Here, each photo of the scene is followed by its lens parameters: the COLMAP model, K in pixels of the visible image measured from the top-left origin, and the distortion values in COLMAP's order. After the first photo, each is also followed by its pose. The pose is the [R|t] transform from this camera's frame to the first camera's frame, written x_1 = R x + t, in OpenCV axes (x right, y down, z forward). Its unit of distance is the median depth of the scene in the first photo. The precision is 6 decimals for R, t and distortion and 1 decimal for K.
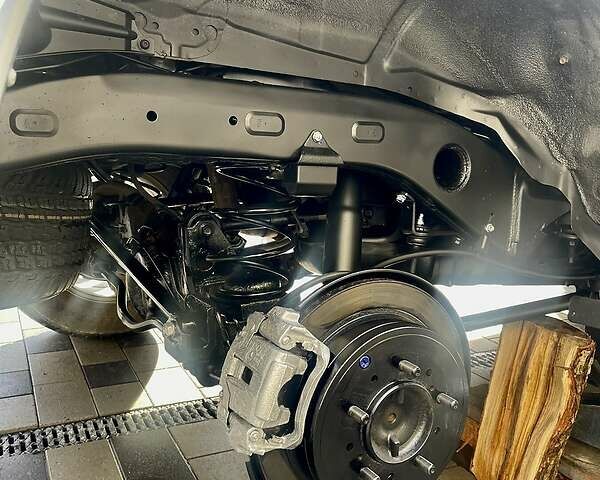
lens RADIAL K [[628.3, 0, 300.0], [0, 628.3, 240.0], [0, 0, 1]] dist [0.000367, -0.014751]
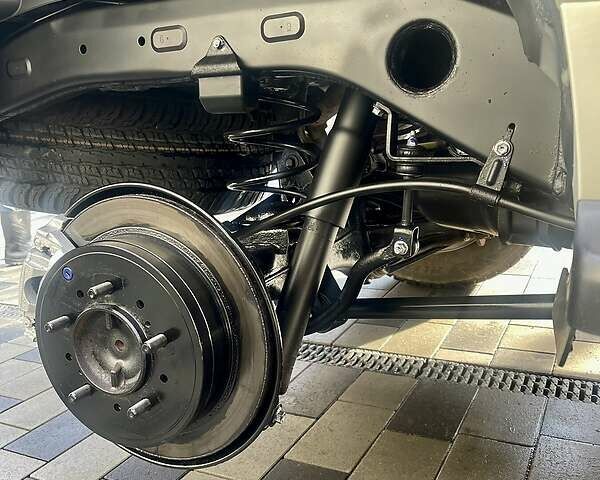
lens RADIAL K [[628.3, 0, 300.0], [0, 628.3, 240.0], [0, 0, 1]] dist [0.000367, -0.014751]
pose [[0.572117, 0.085740, -0.815678, 0.817634], [-0.041748, 0.996276, 0.075441, 0.040330], [0.819109, -0.009108, 0.573565, 0.565068]]
